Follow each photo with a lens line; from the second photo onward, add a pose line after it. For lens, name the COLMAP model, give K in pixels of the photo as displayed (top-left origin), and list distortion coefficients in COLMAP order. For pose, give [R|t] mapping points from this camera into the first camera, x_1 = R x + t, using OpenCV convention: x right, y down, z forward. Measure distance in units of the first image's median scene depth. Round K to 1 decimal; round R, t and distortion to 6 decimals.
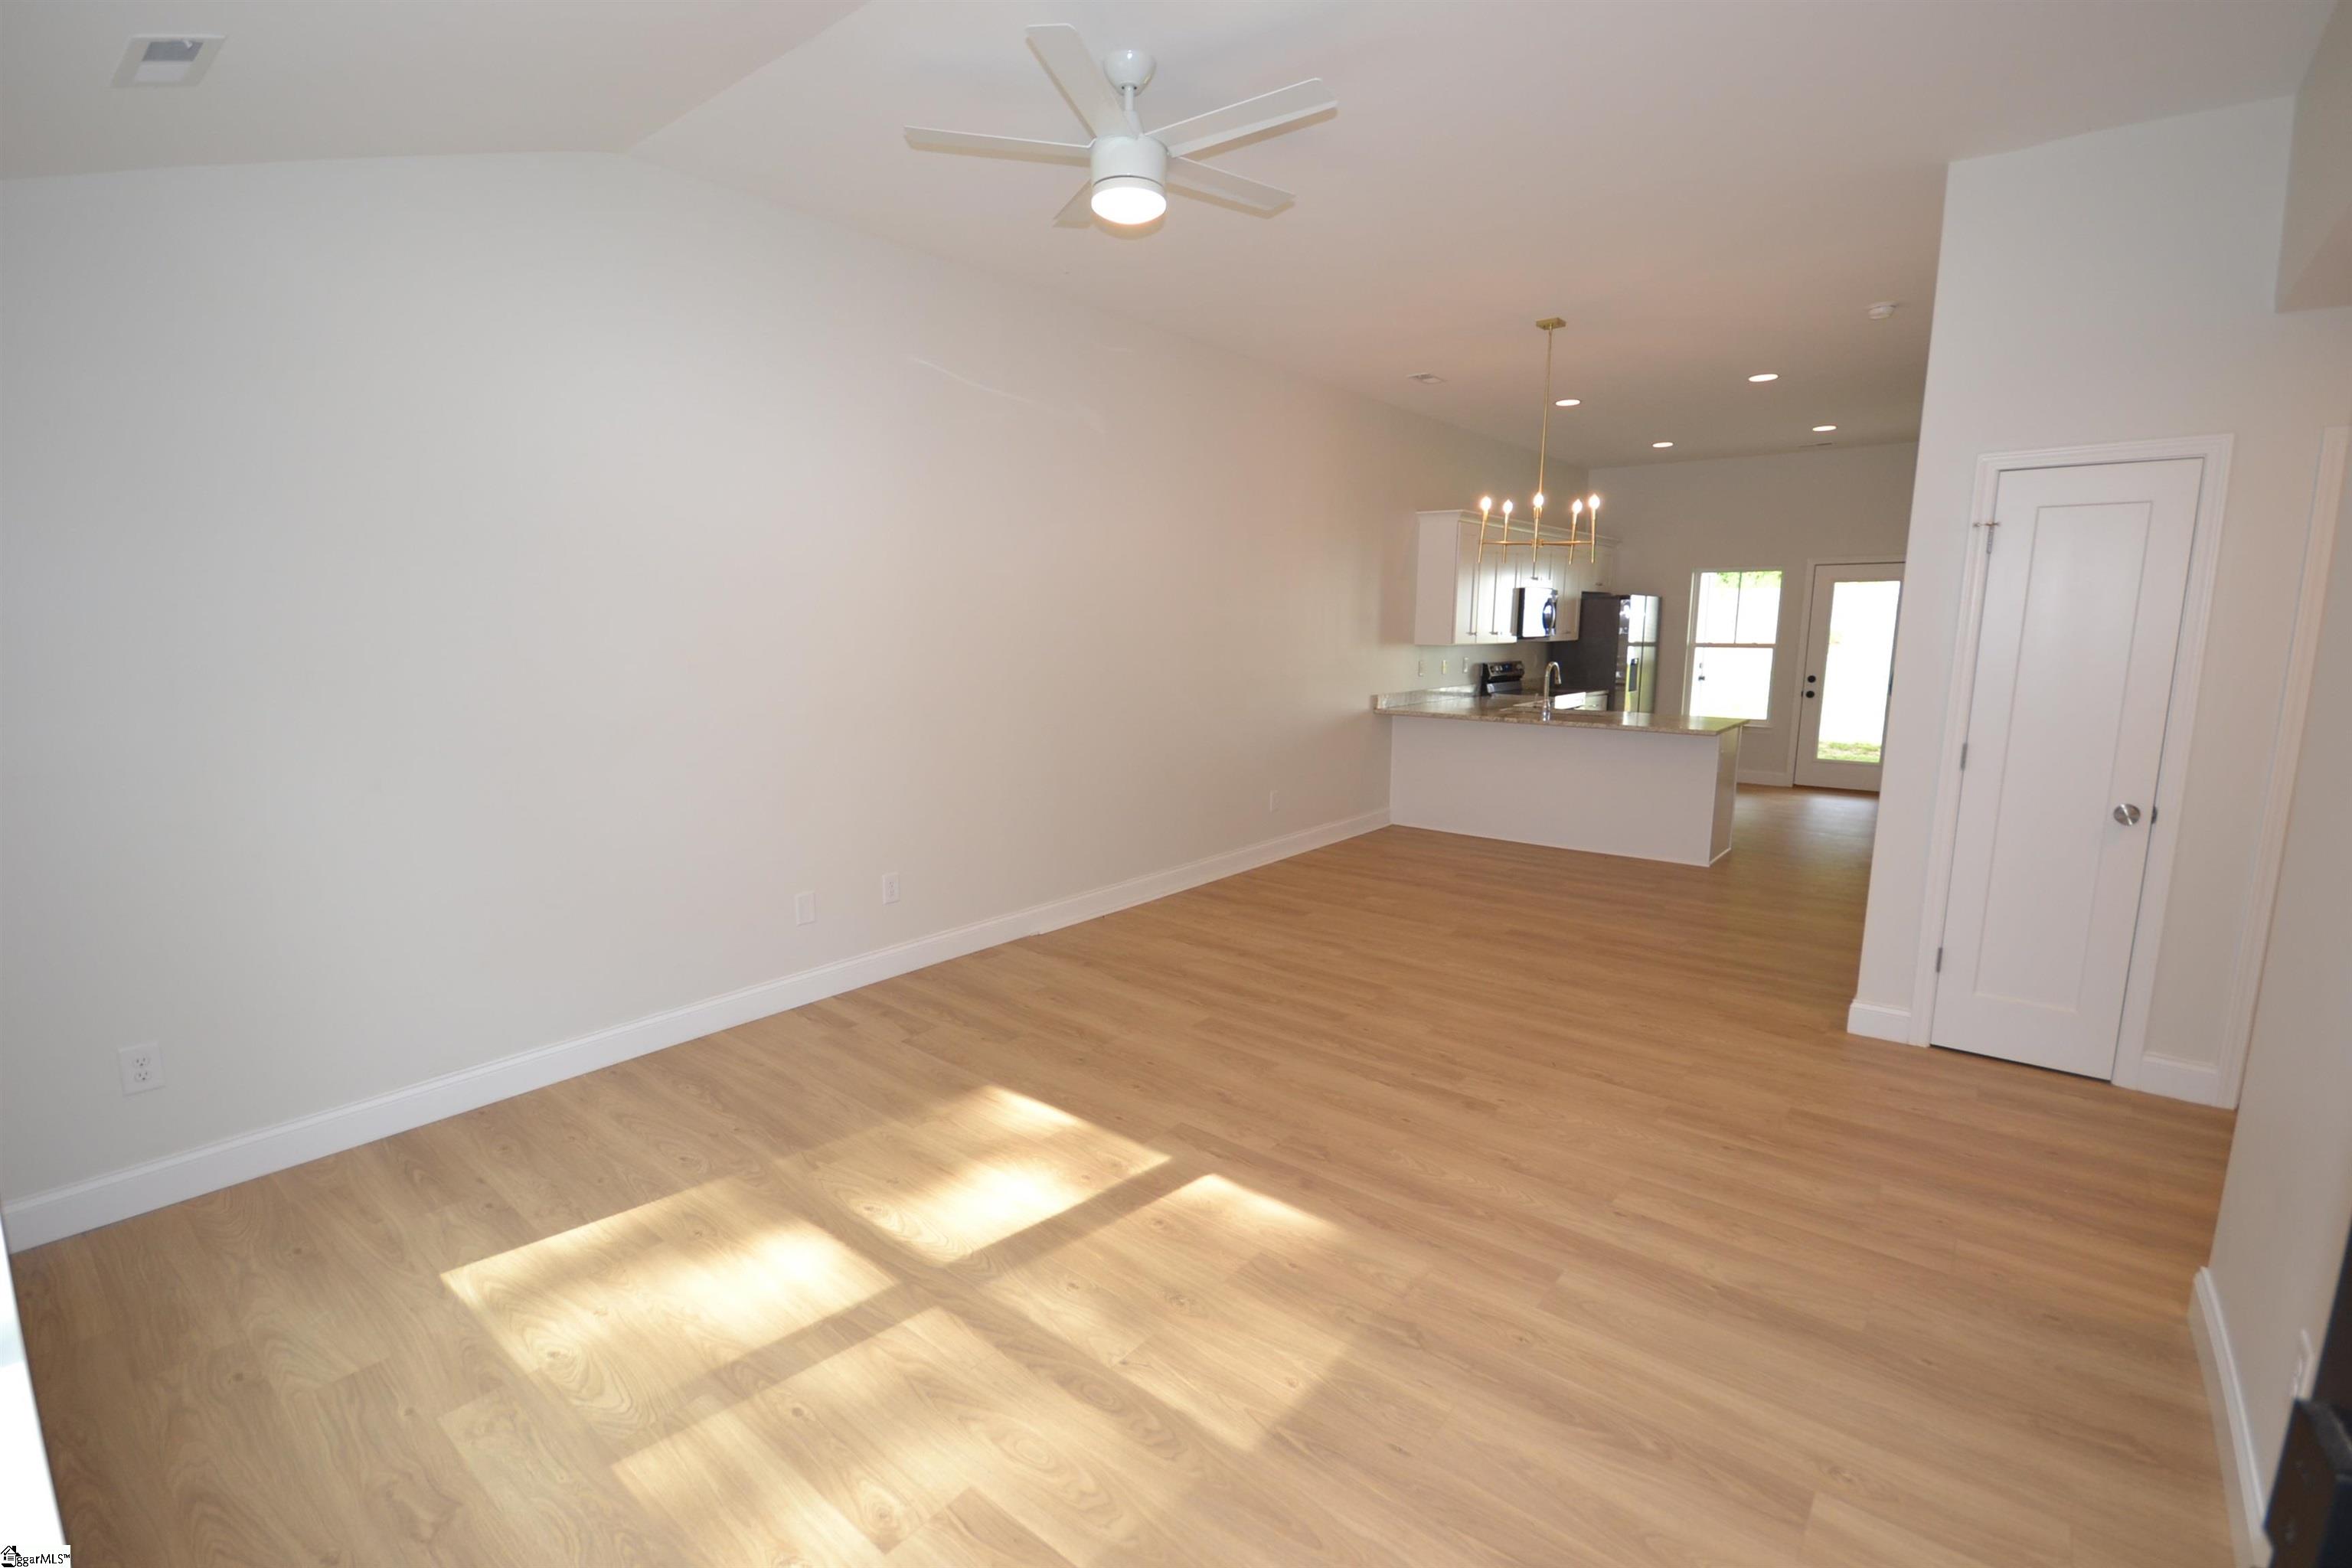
lens RADIAL K [[1057.5, 0, 1171.1], [0, 1057.5, 790.2], [0, 0, 1]] dist [-0.007422, -0.000686]
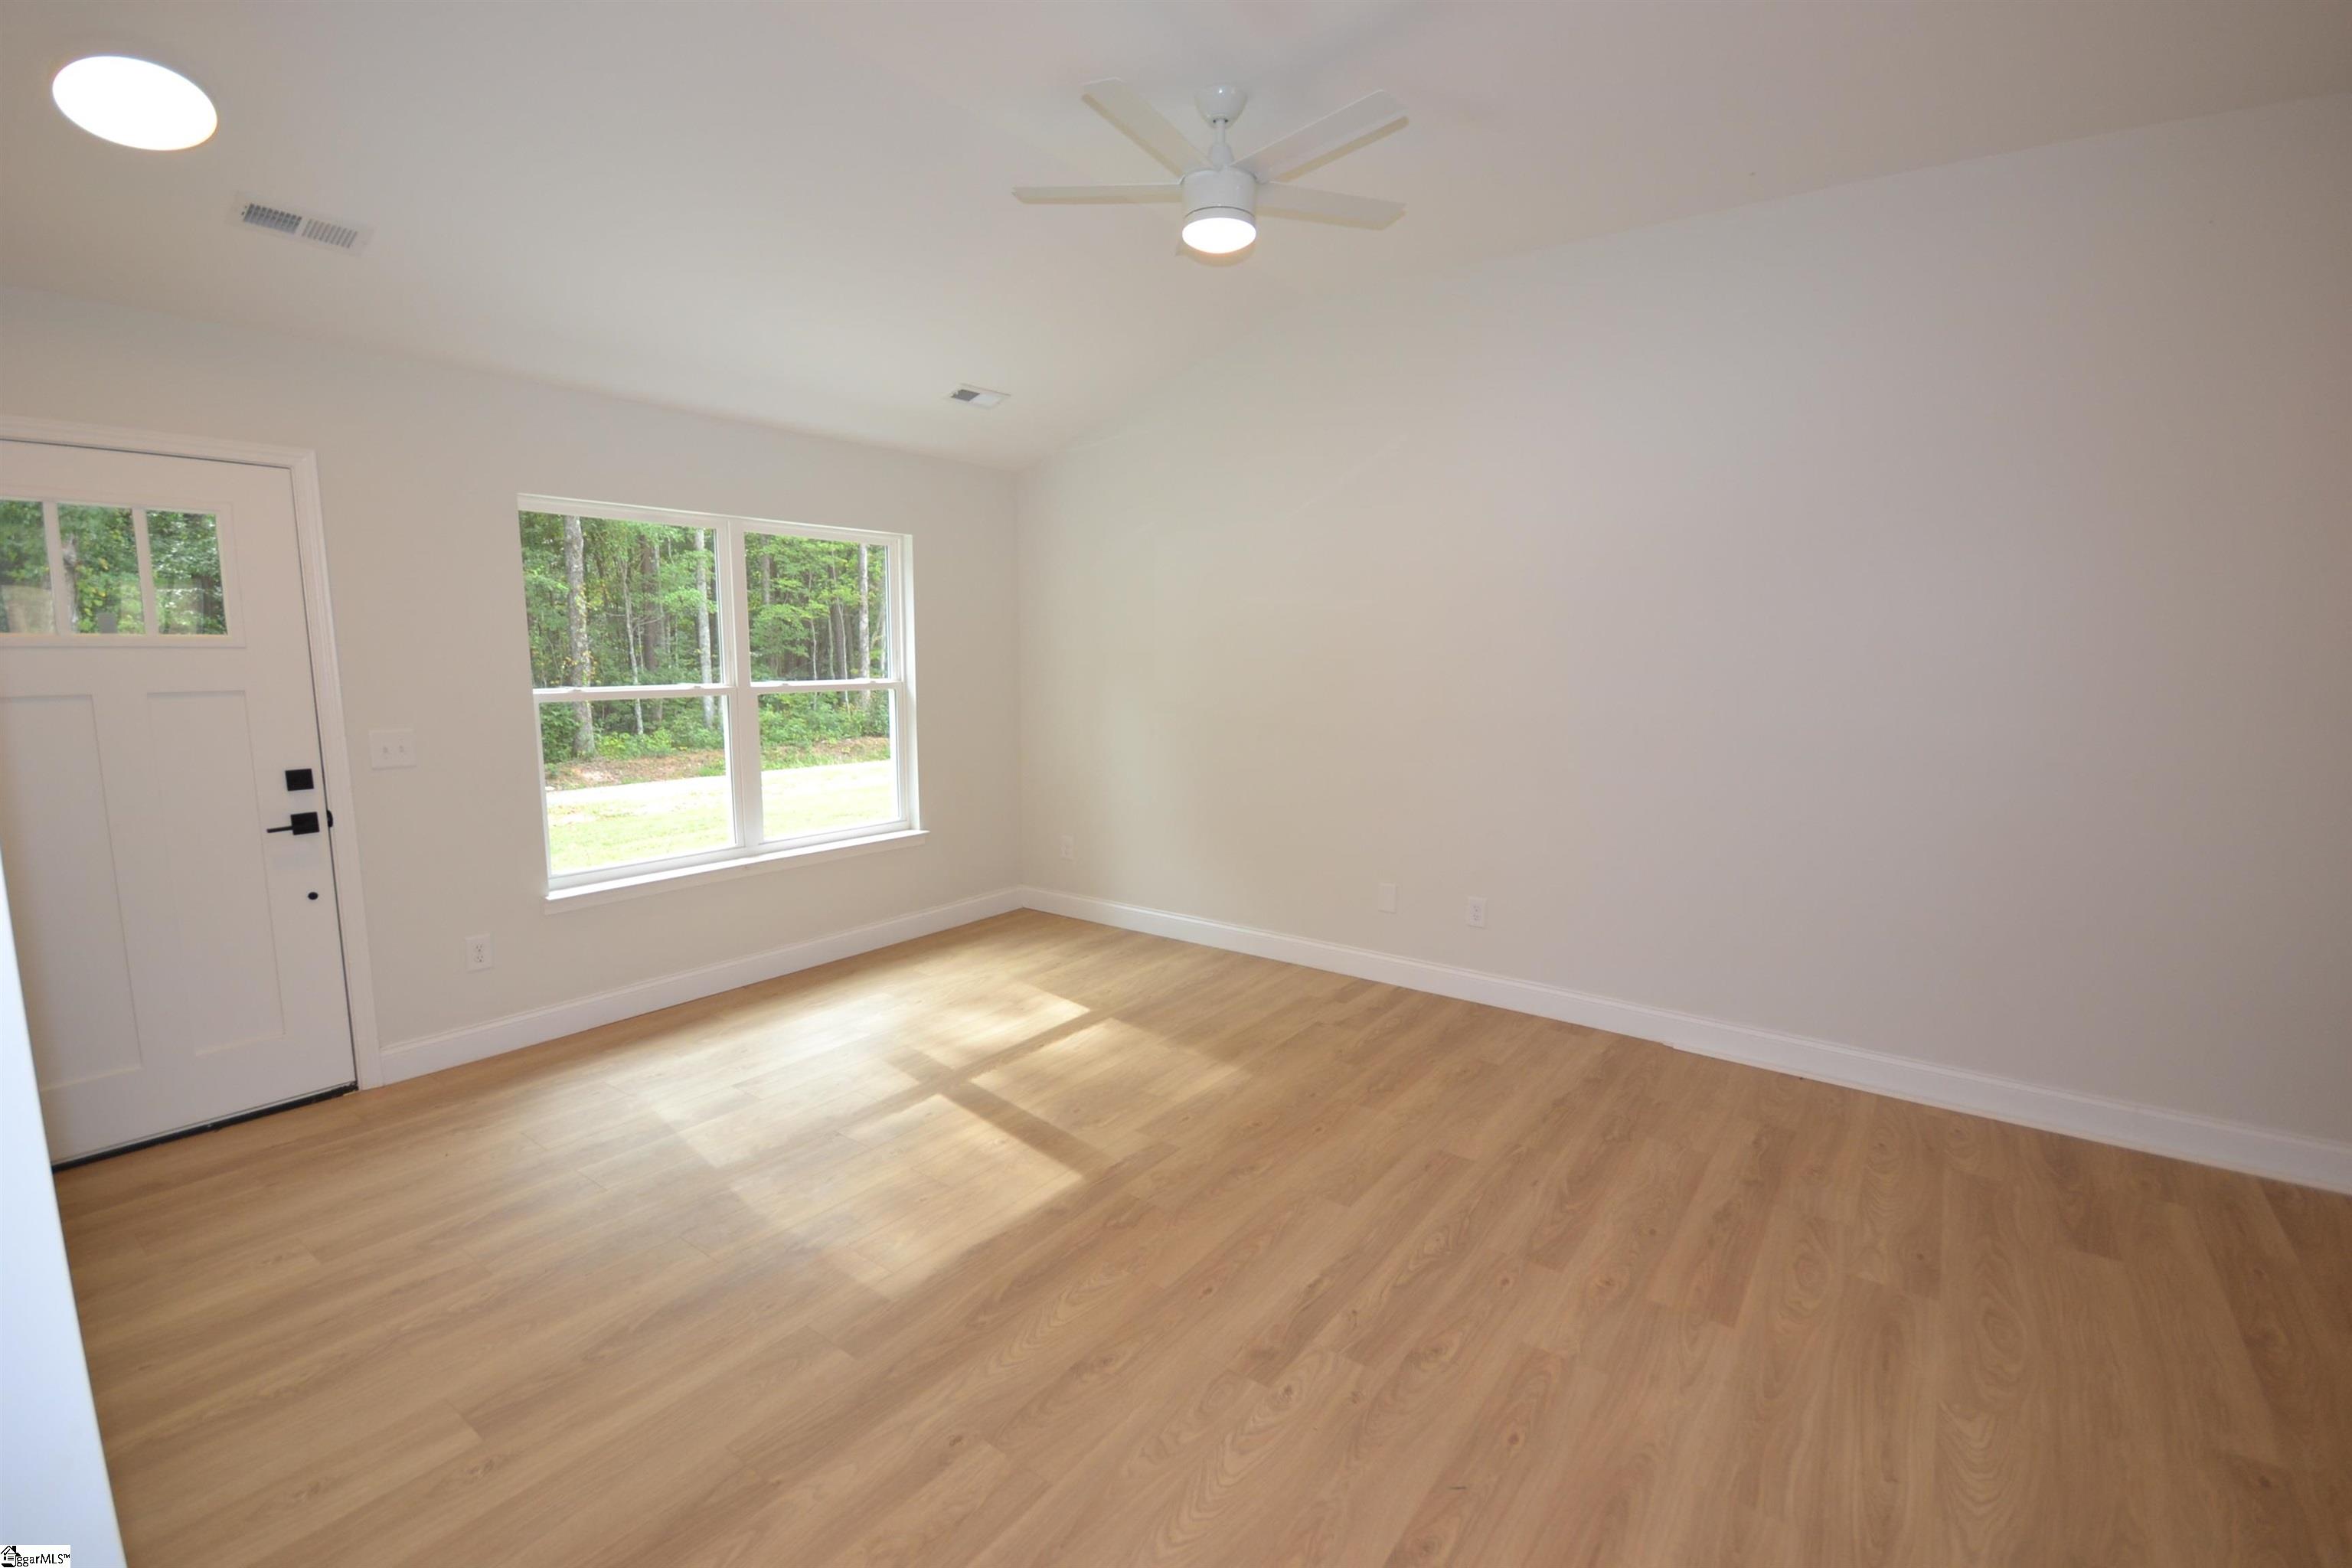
lens RADIAL K [[1057.5, 0, 1172.3], [0, 1057.5, 782.3], [0, 0, 1]] dist [-0.007422, -0.000686]
pose [[0.046130, 0.134100, -0.989894, 0.766630], [-0.169361, 0.977653, 0.124549, -0.112404], [0.984474, 0.161904, 0.067810, 0.717220]]
